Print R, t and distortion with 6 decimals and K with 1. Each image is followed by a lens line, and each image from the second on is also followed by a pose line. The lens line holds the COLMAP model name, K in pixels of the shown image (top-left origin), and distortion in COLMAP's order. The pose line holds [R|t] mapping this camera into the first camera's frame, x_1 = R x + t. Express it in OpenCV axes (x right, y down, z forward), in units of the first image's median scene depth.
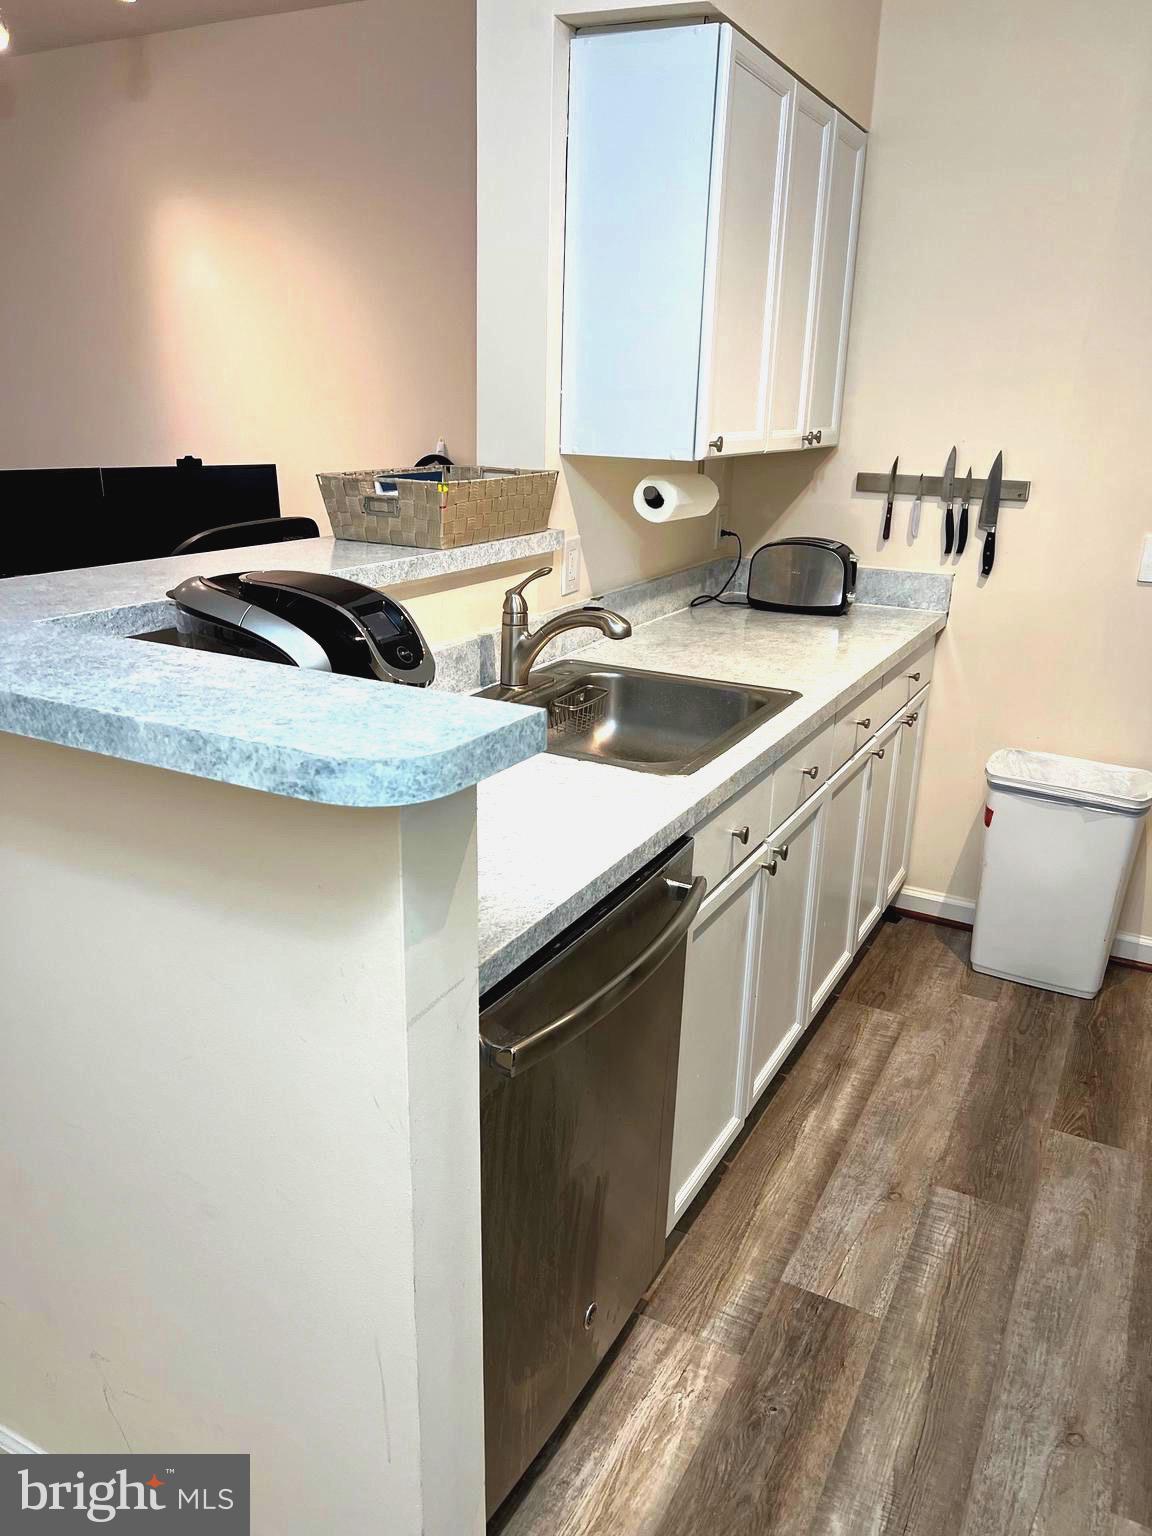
lens RADIAL K [[1151.6, 0, 576.0], [0, 1151.6, 768.0], [0, 0, 1]] dist [0.046337, -0.051151]
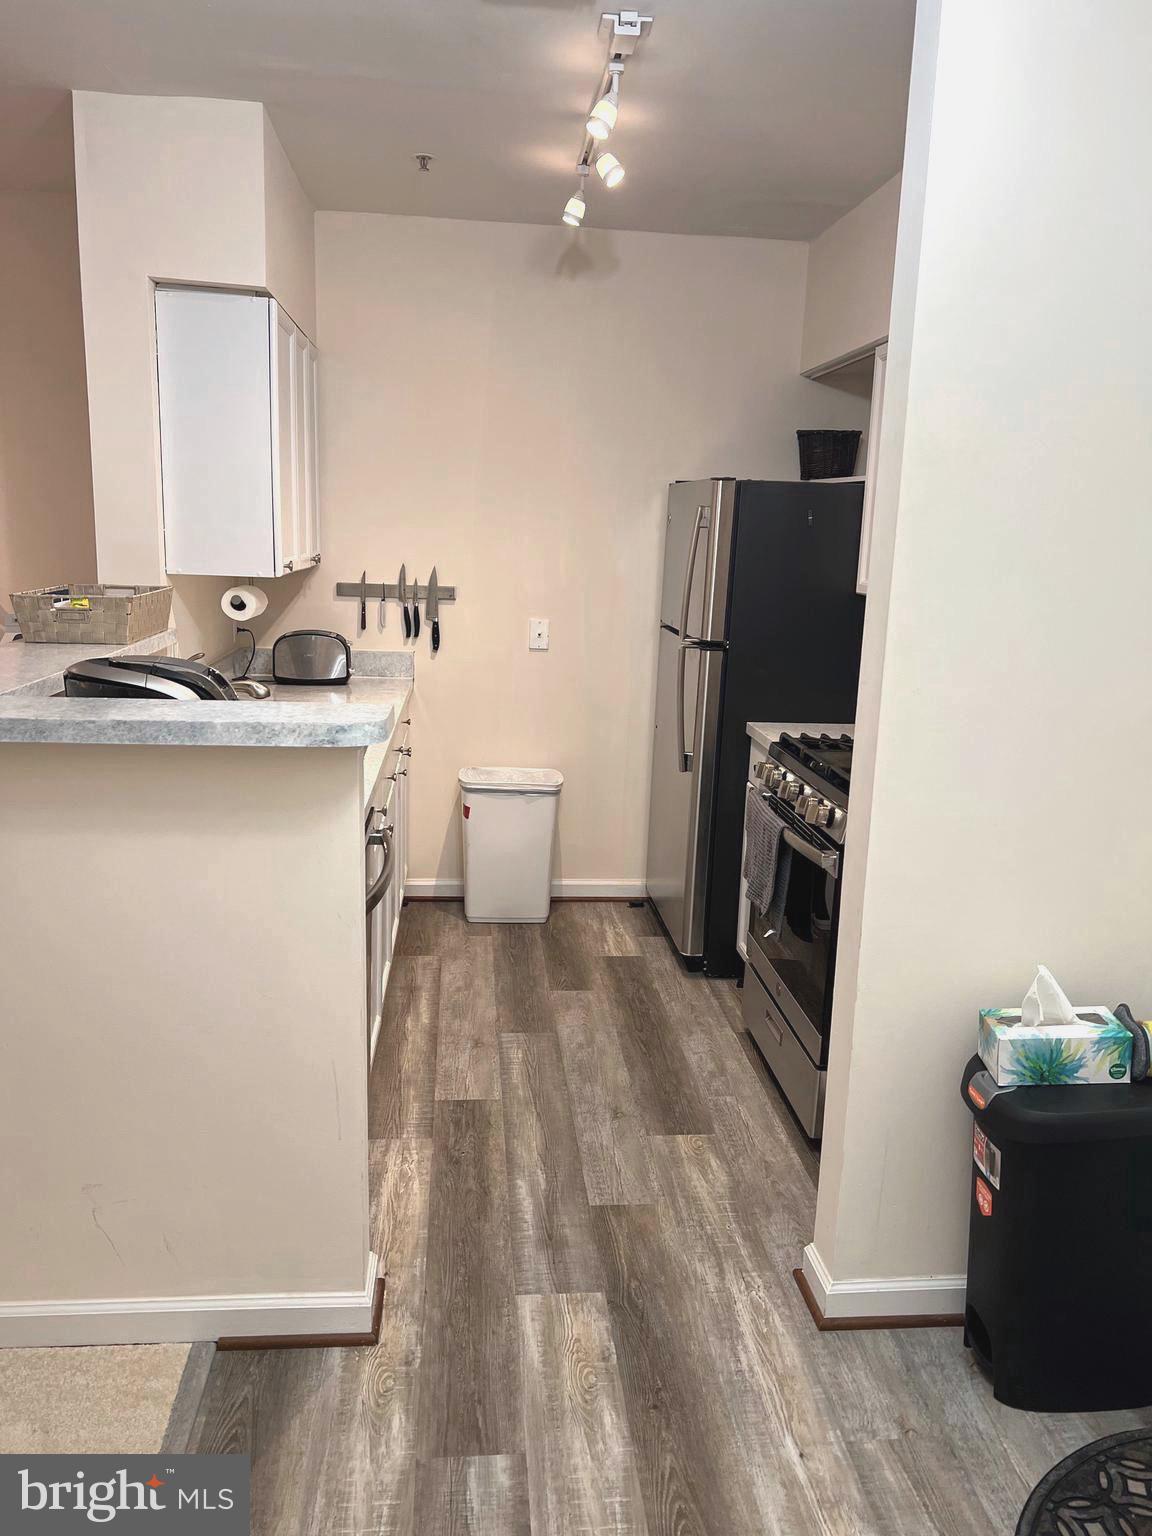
lens RADIAL K [[1151.6, 0, 576.0], [0, 1151.6, 768.0], [0, 0, 1]] dist [0.046337, -0.051151]
pose [[0.834285, -0.110241, 0.540199, -0.368047], [0.156830, 0.986781, -0.040833, 0.081486], [-0.528557, 0.118786, 0.840546, -0.361616]]
